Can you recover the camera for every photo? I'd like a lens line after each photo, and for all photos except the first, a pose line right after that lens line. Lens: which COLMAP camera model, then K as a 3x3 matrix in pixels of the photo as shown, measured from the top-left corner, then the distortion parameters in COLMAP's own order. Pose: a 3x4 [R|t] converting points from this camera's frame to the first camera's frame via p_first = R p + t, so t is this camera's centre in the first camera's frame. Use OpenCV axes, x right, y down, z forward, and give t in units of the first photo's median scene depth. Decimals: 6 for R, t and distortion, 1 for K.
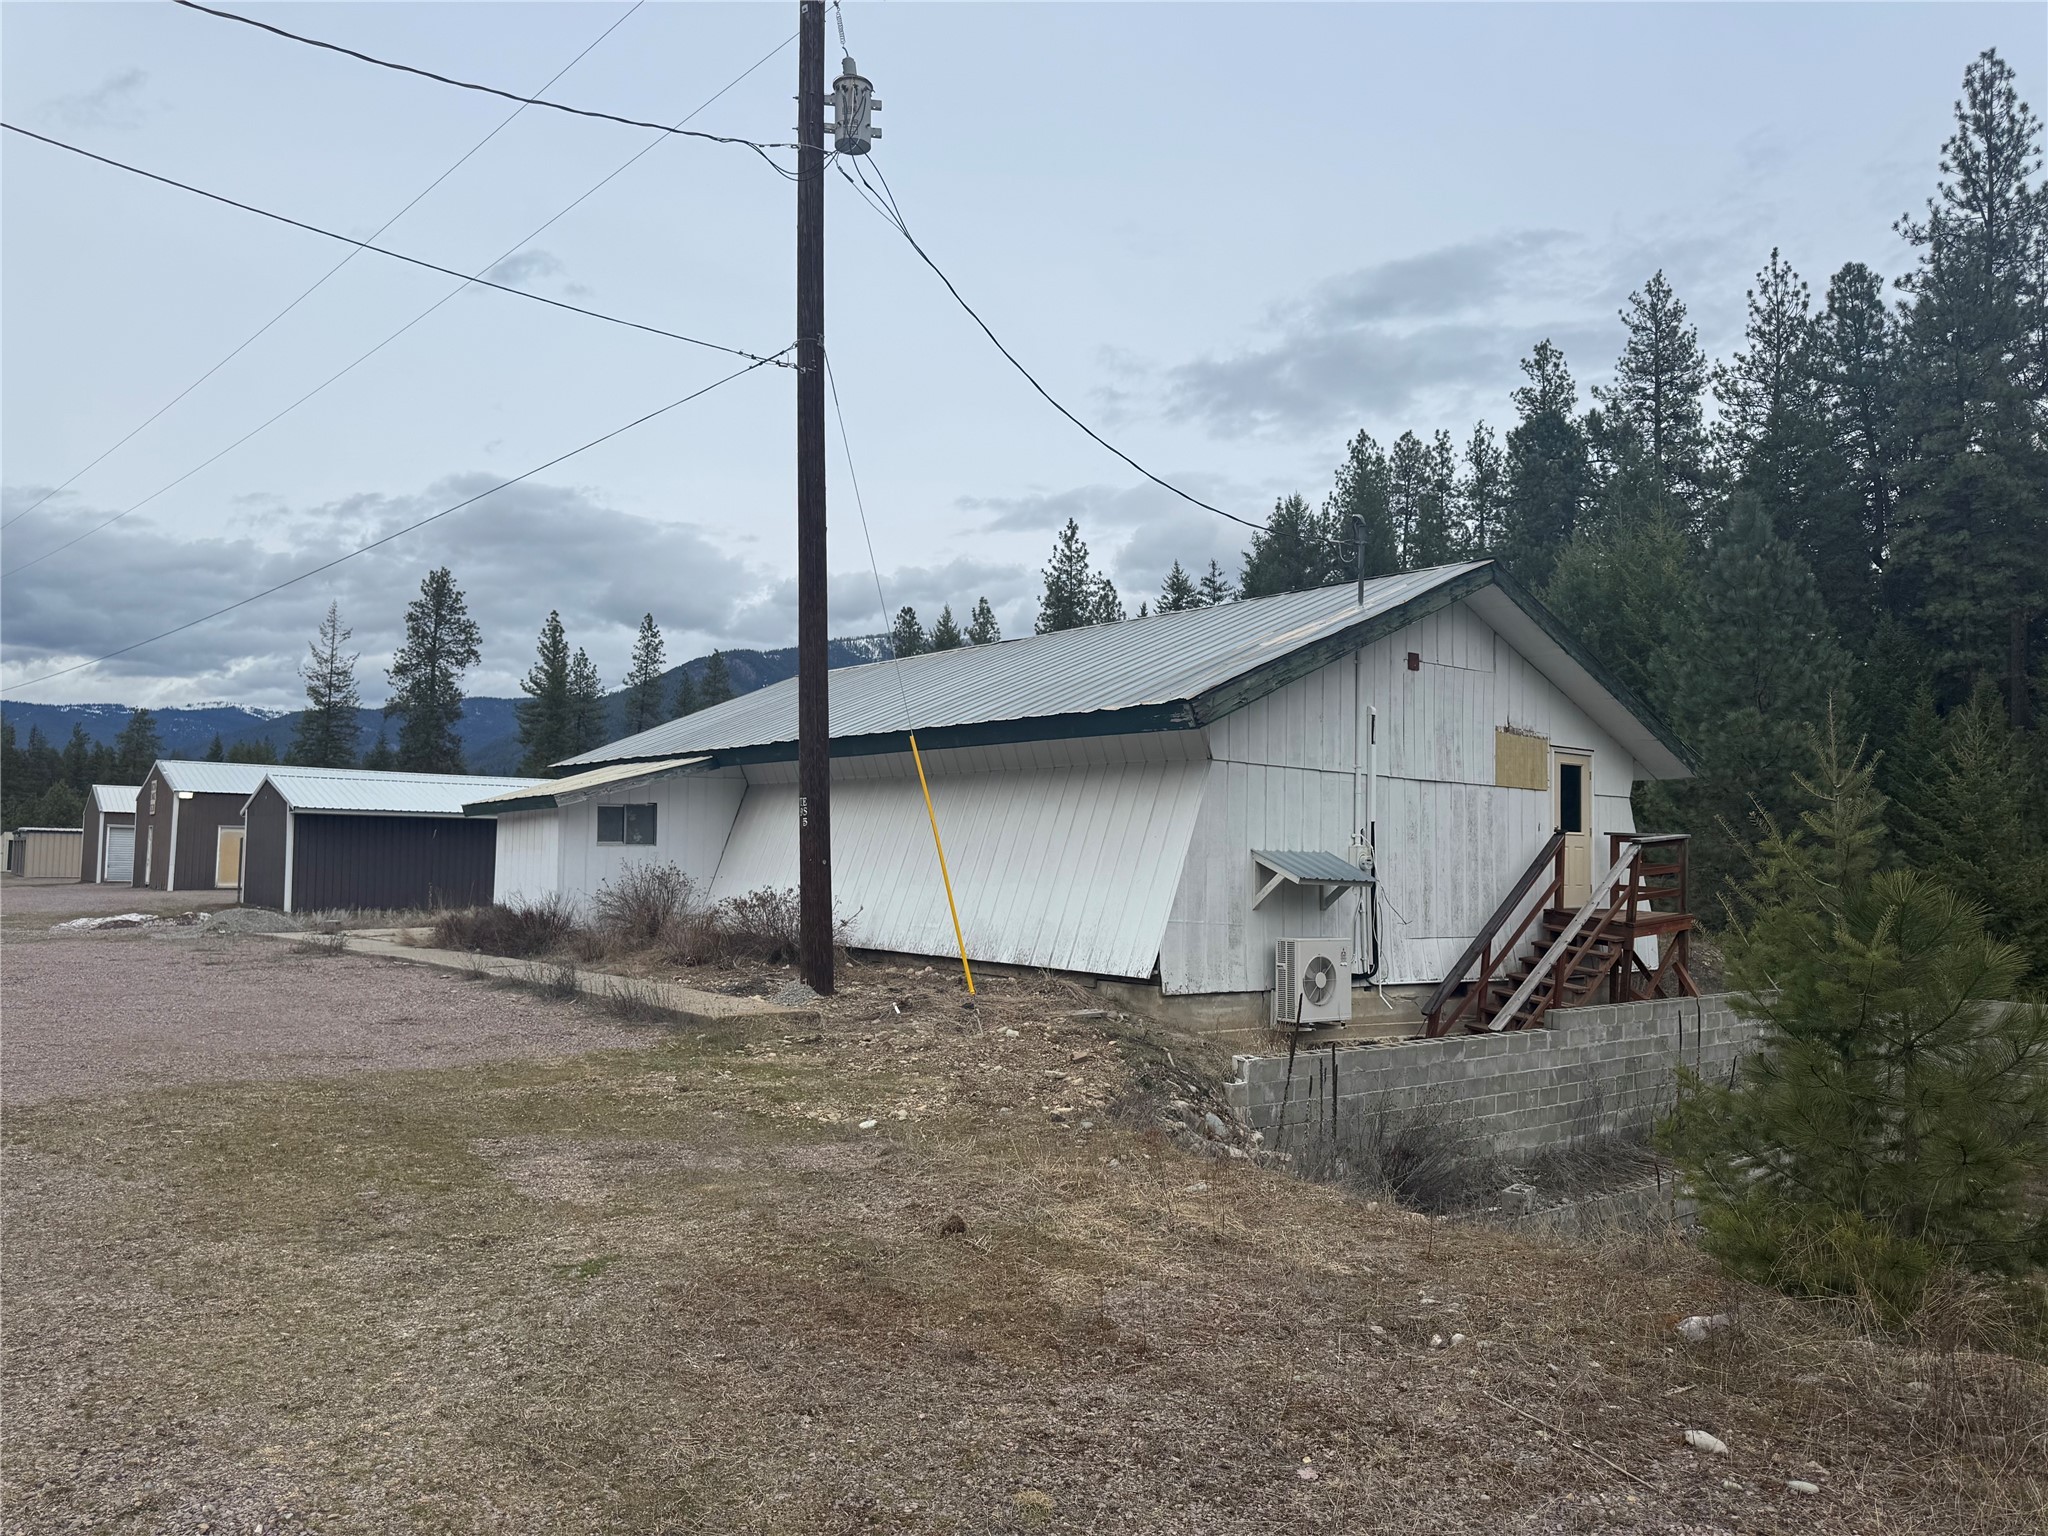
lens RADIAL K [[1421.4, 0, 1022.7], [0, 1421.4, 757.5], [0, 0, 1]] dist [0.088787, -0.111098]
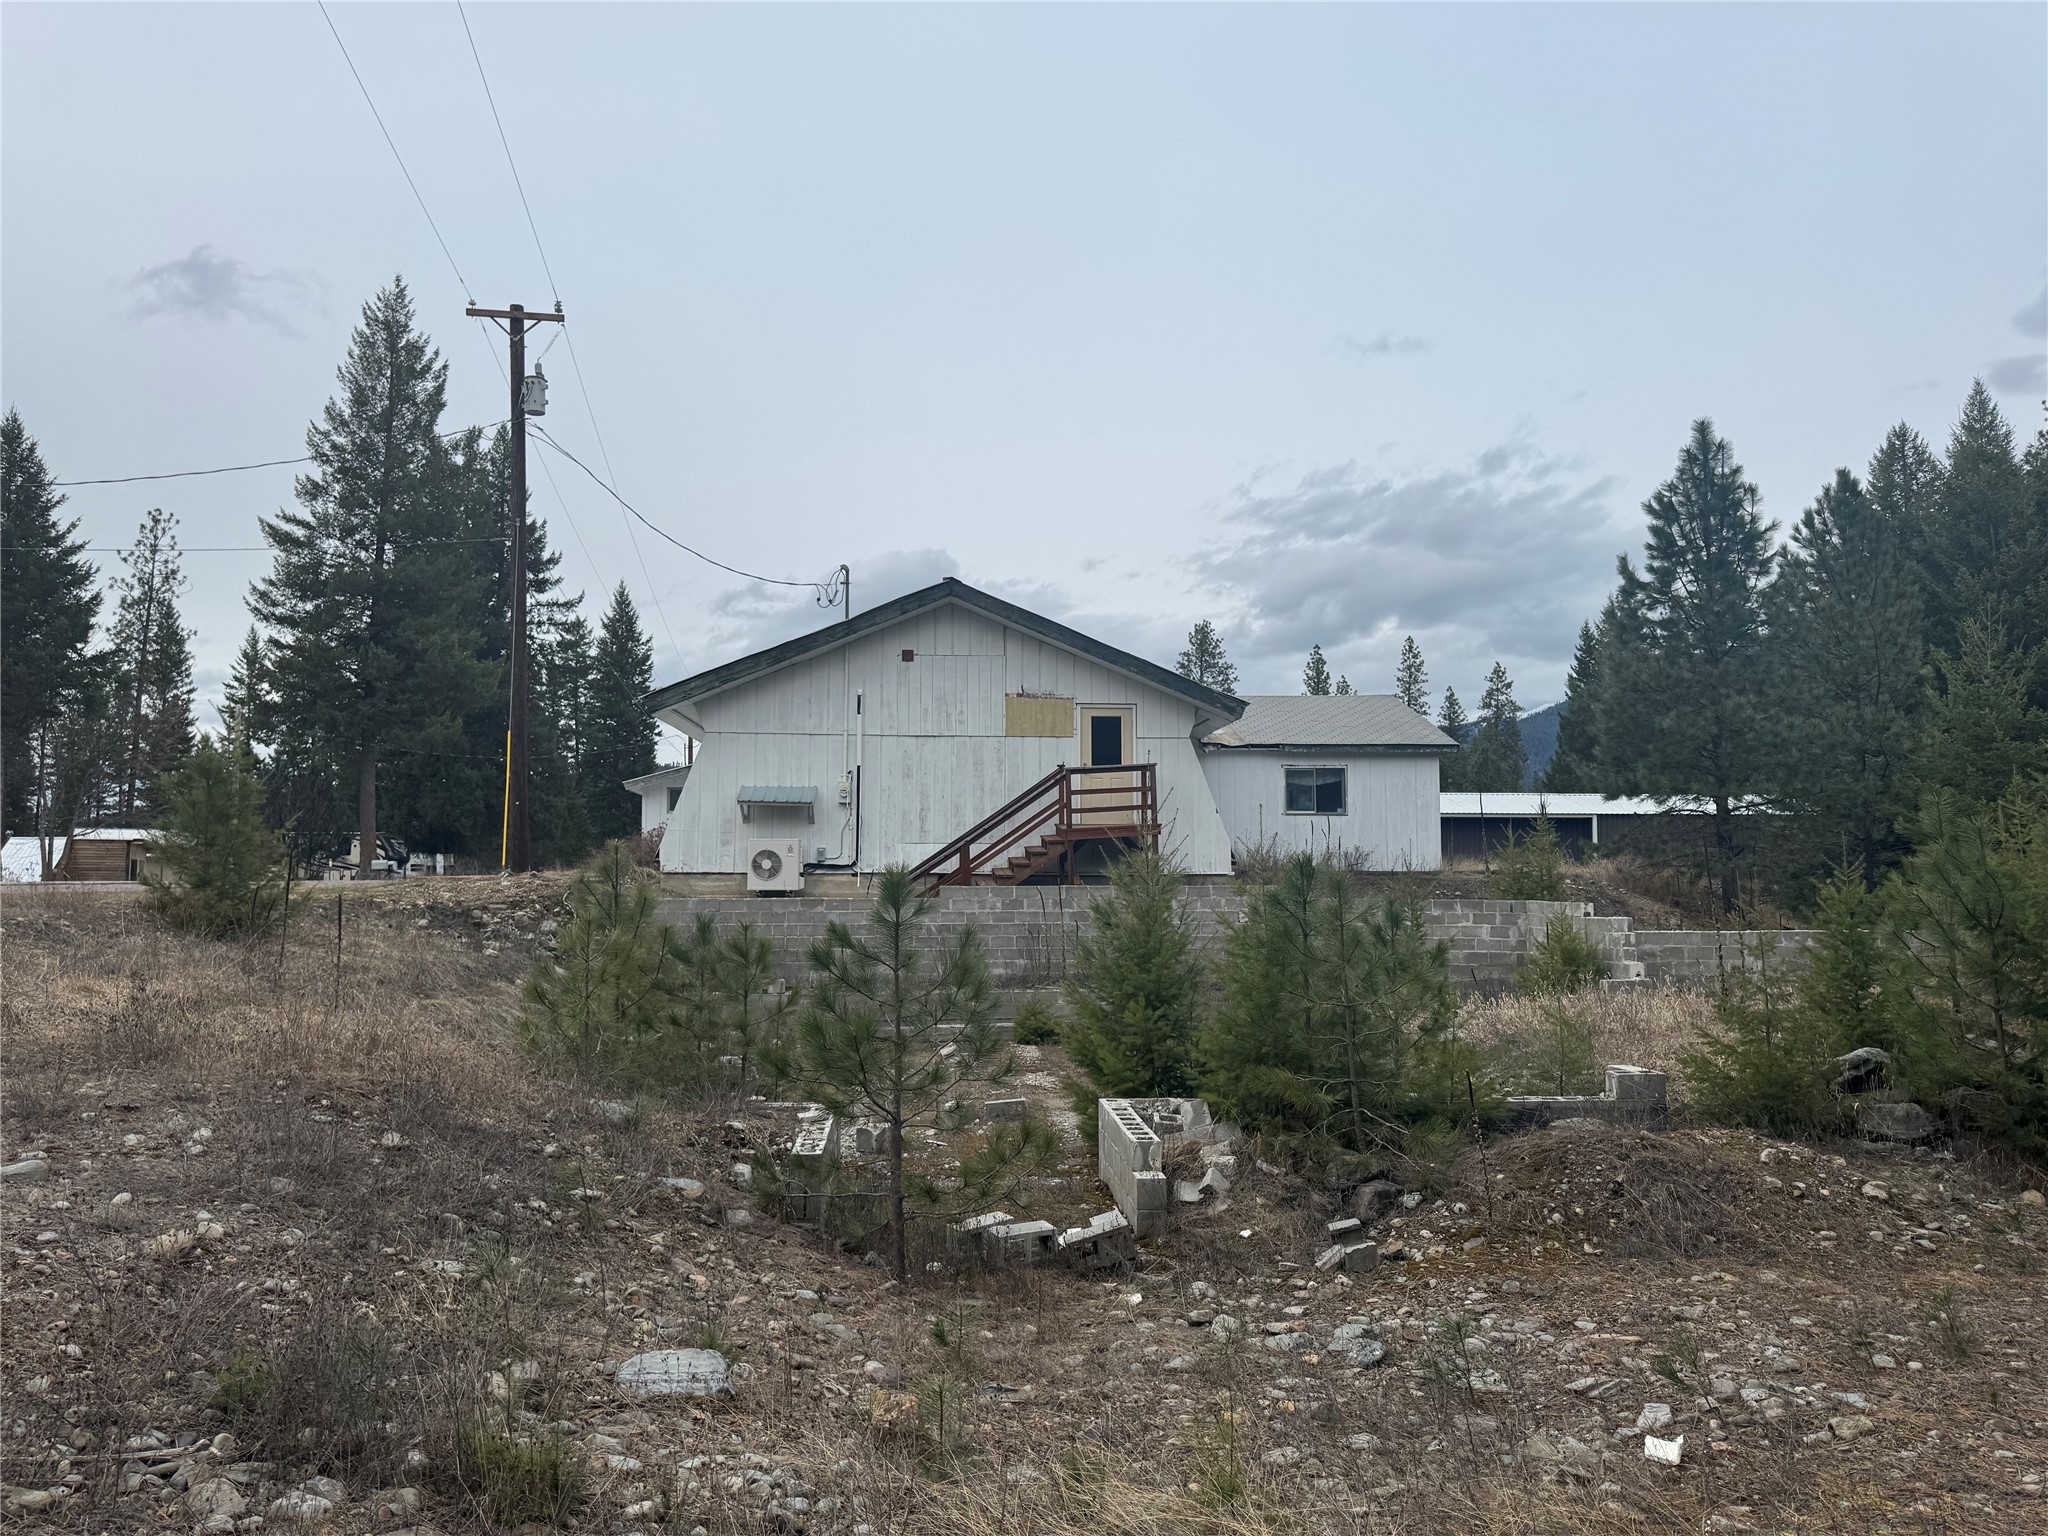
lens RADIAL K [[1423.4, 0, 1077.0], [0, 1423.4, 769.4], [0, 0, 1]] dist [0.085487, -0.121329]
pose [[0.818629, -0.062548, -0.570907, 1.225222], [0.057085, 0.997991, -0.027484, 0.098074], [0.571479, -0.010091, 0.820555, -0.100021]]
